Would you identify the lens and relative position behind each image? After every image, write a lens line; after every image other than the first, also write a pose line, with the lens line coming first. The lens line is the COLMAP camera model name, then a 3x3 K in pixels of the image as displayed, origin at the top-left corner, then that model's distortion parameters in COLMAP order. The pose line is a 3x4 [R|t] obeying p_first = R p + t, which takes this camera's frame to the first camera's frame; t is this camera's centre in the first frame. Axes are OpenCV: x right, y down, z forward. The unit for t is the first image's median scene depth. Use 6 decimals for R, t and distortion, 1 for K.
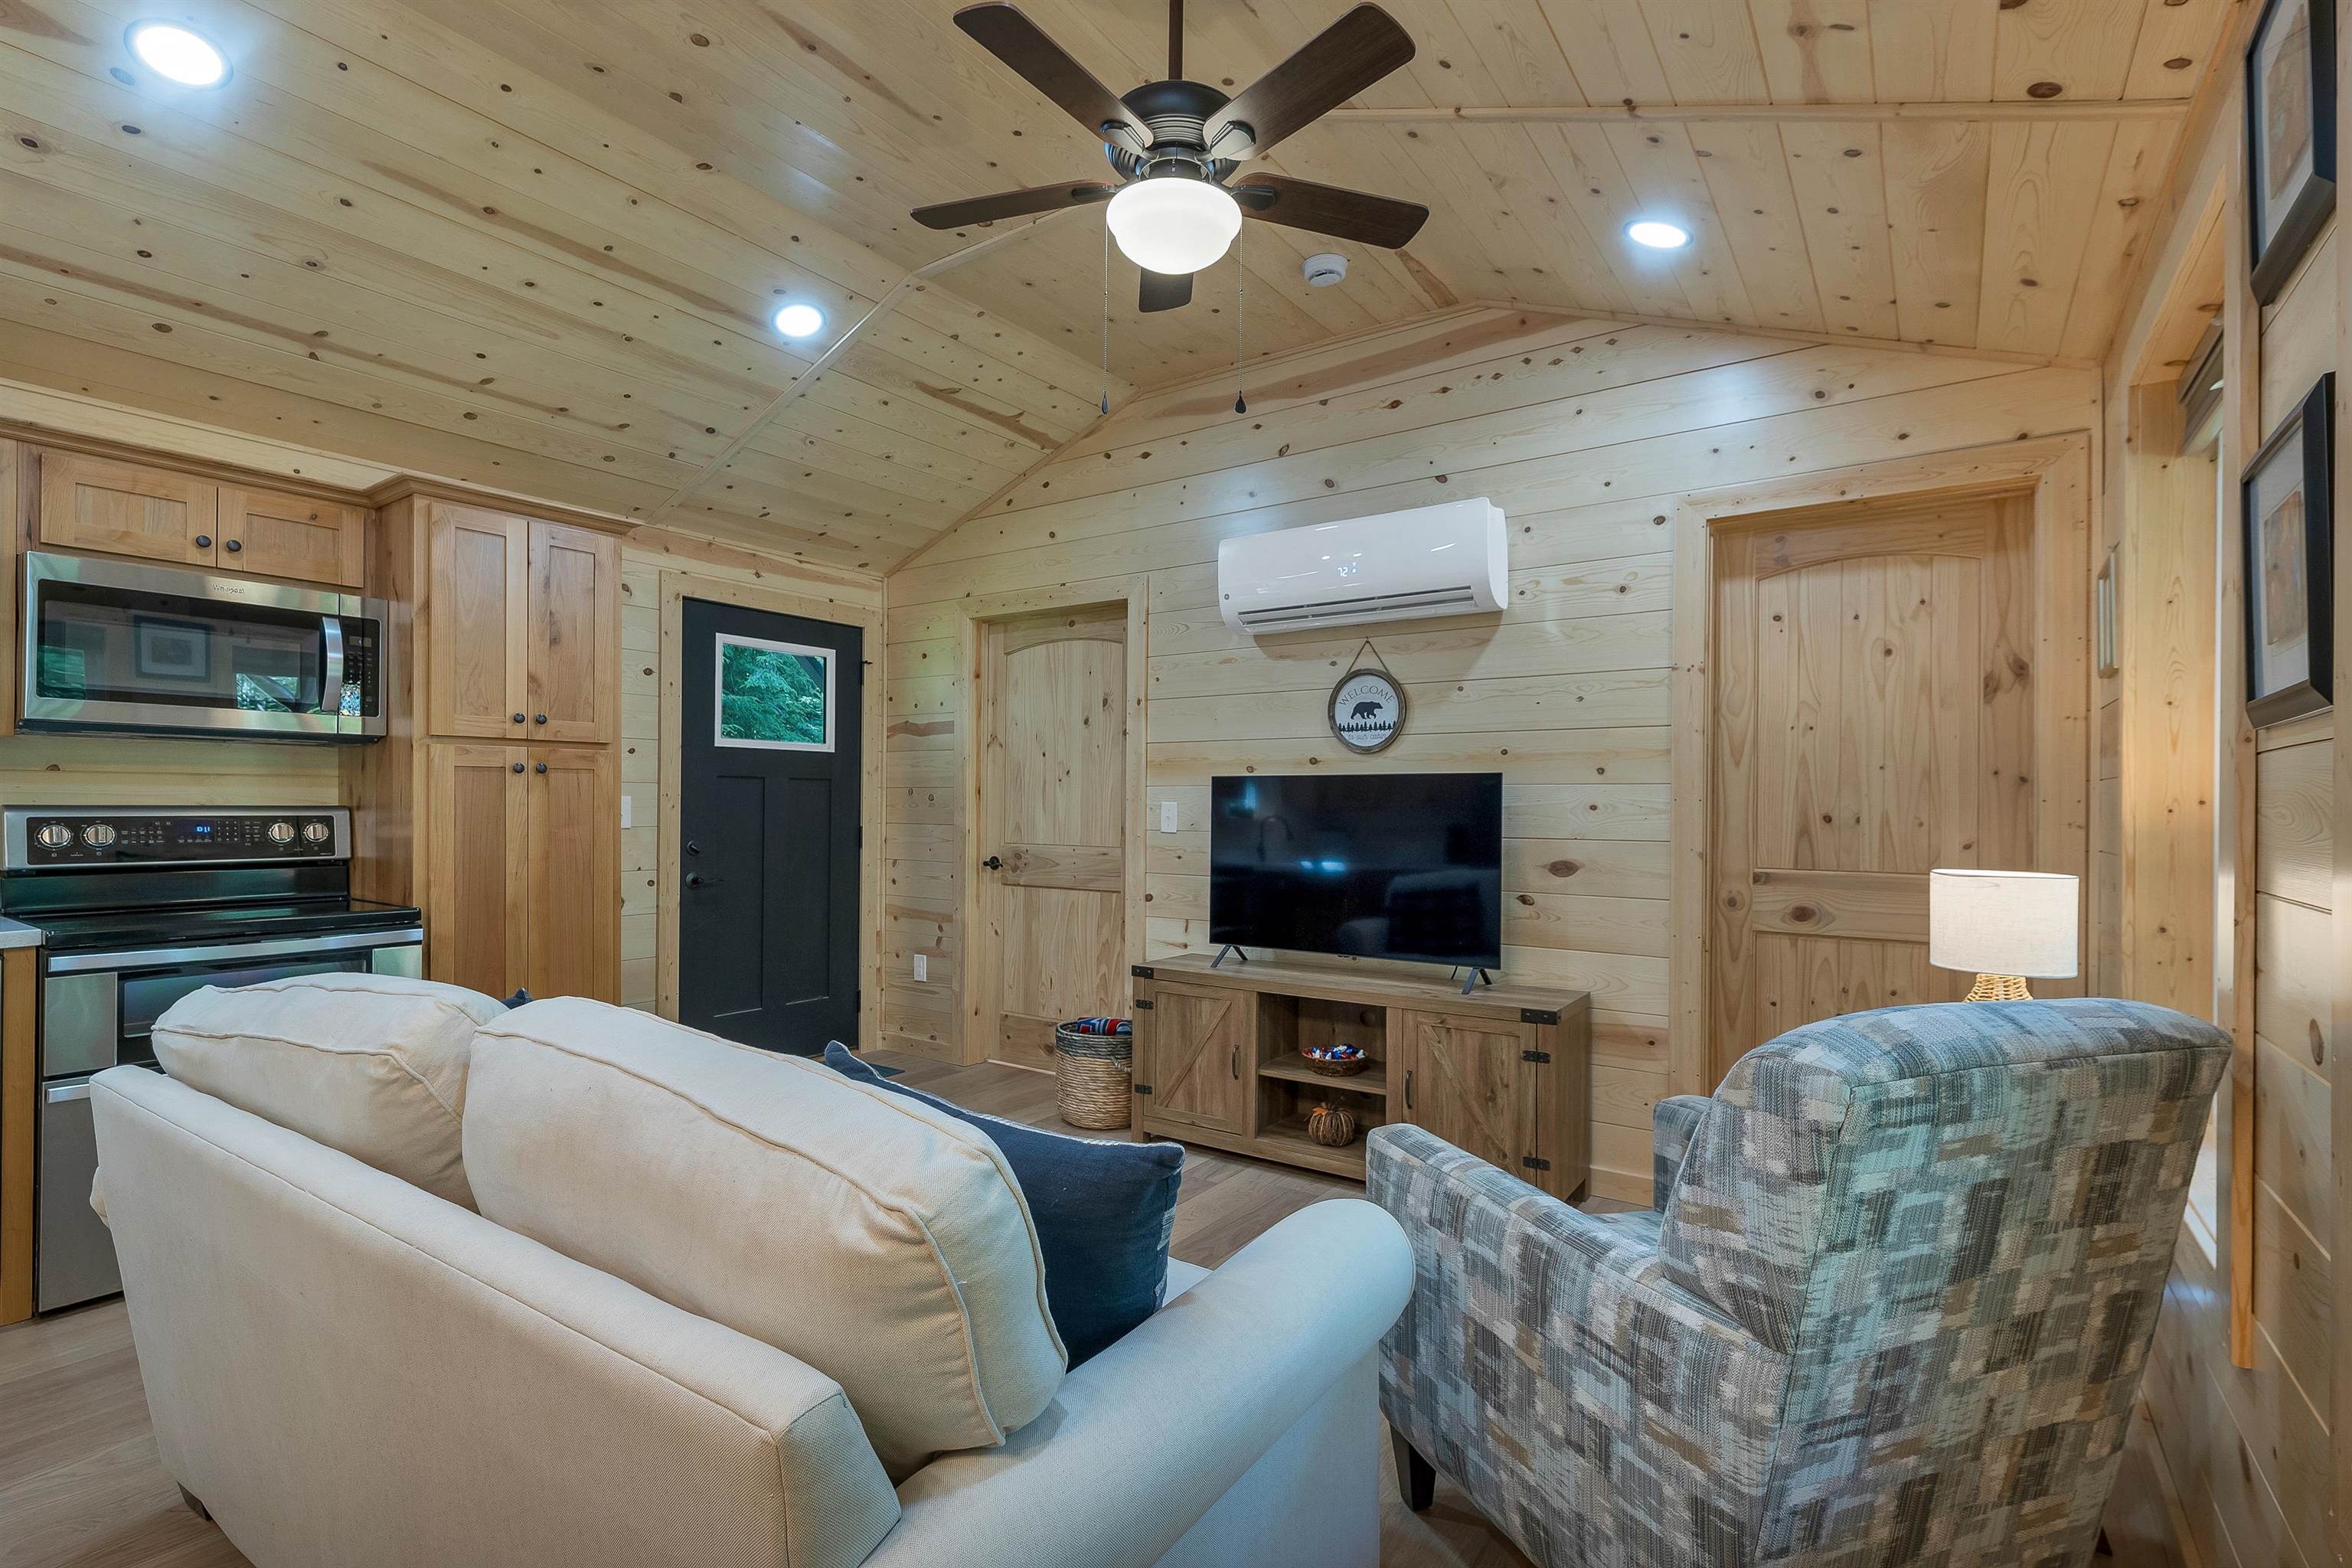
lens RADIAL K [[1080.7, 0, 1169.5], [0, 1080.7, 798.9], [0, 0, 1]] dist [0.003283, -0.000477]
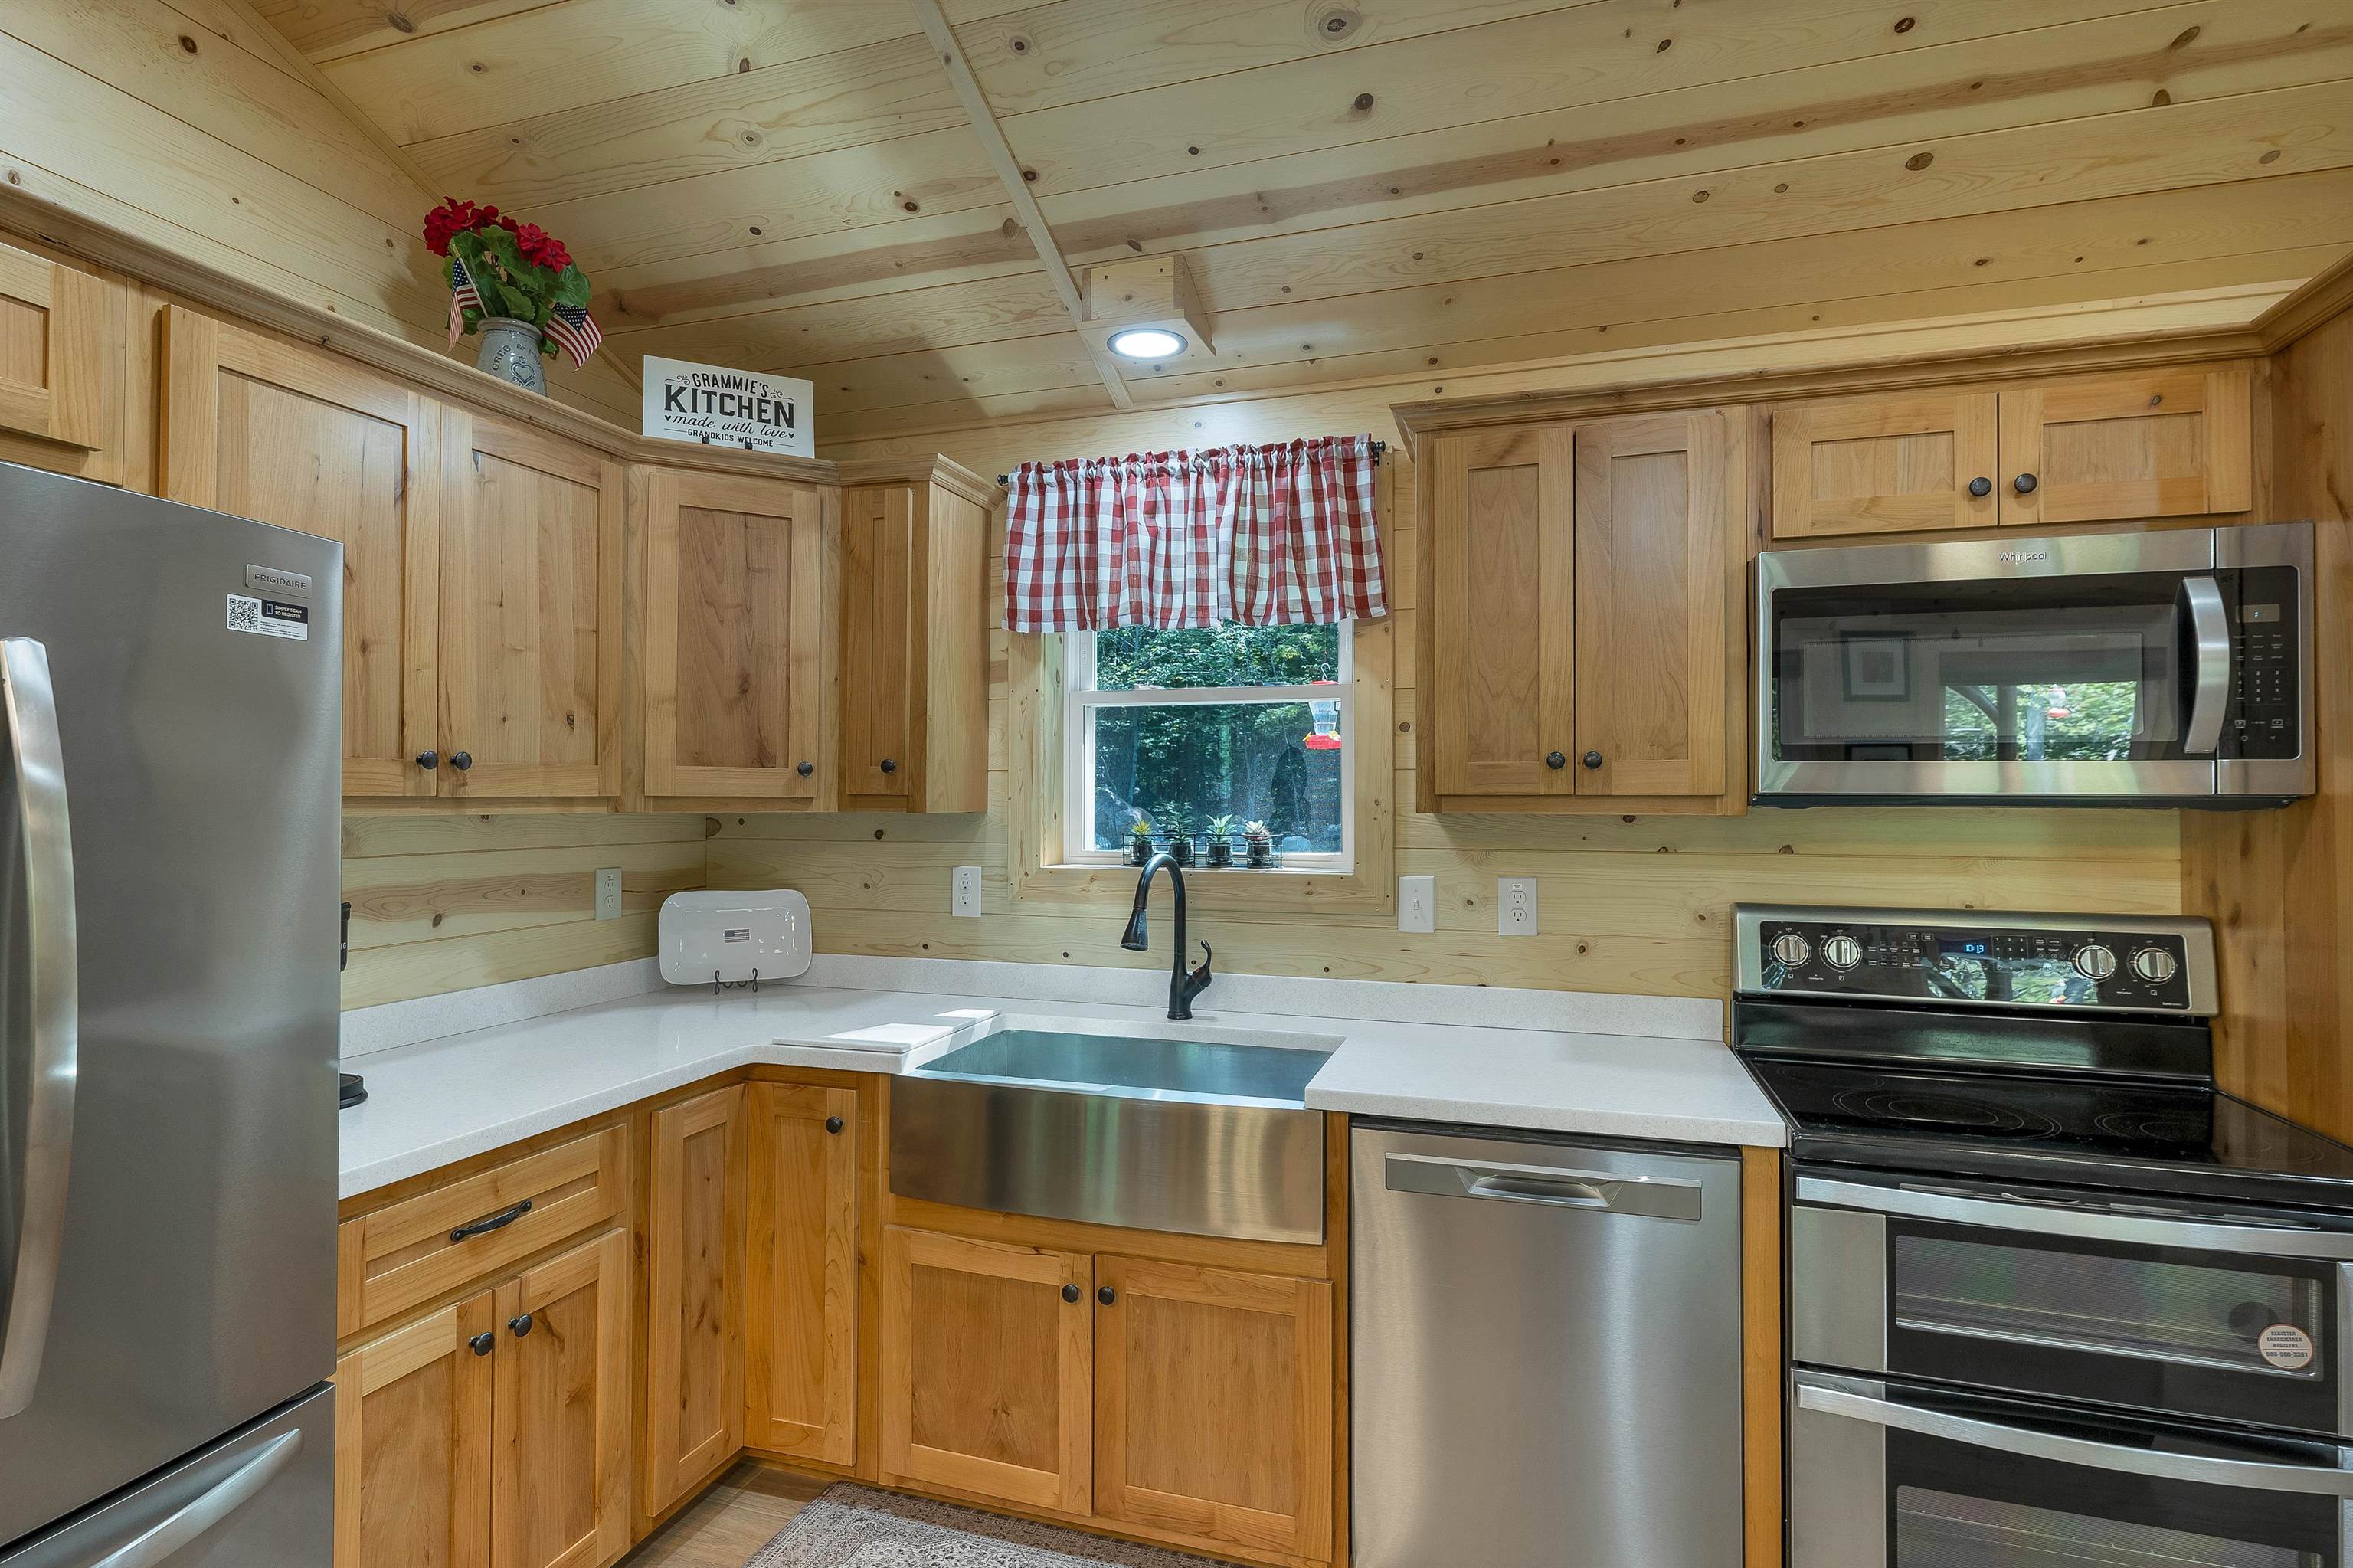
lens RADIAL K [[1162.3, 0, 1173.7], [0, 1162.3, 783.7], [0, 0, 1]] dist [0.001748, -0.000828]
pose [[0.301926, -0.016581, -0.953187, -0.364297], [0.003430, 0.999861, -0.016306, -0.055209], [0.953325, 0.001654, 0.301941, 0.331130]]
